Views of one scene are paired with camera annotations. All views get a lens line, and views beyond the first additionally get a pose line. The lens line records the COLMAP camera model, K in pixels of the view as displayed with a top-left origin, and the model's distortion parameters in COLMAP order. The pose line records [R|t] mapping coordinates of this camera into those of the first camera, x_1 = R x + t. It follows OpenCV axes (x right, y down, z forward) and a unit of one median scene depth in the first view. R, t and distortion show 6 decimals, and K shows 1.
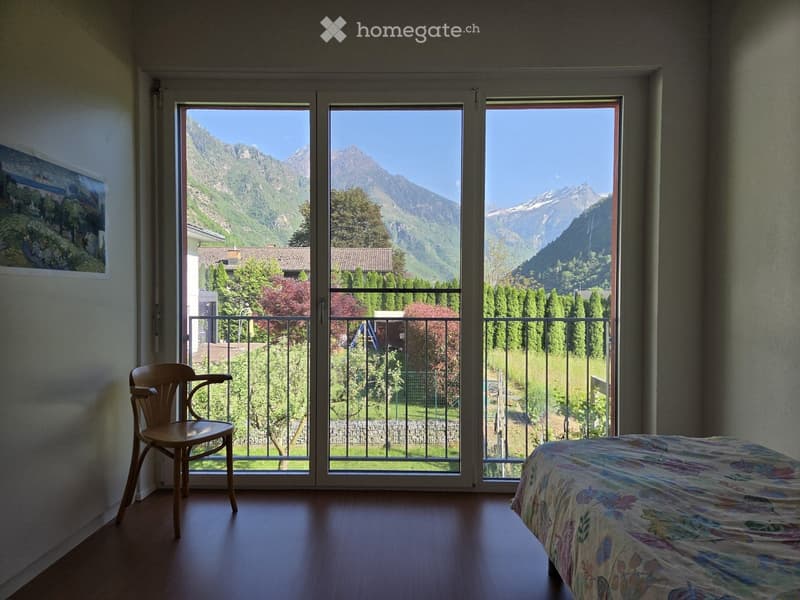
lens RADIAL K [[527.6, 0, 400.0], [0, 527.6, 300.0], [0, 0, 1]] dist [0.030945, -0.001004]
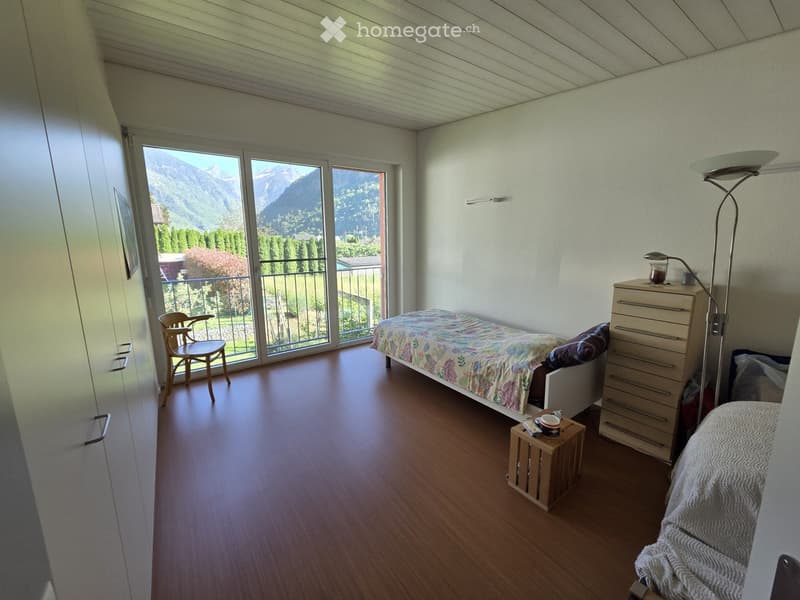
lens RADIAL K [[321.7, 0, 400.7], [0, 321.7, 295.7], [0, 0, 1]] dist [0.001826, -0.000079]
pose [[0.800570, -0.115974, 0.587909, -0.415452], [0.013963, 0.984437, 0.175183, -0.092880], [-0.599076, -0.132037, 0.789730, -0.205529]]
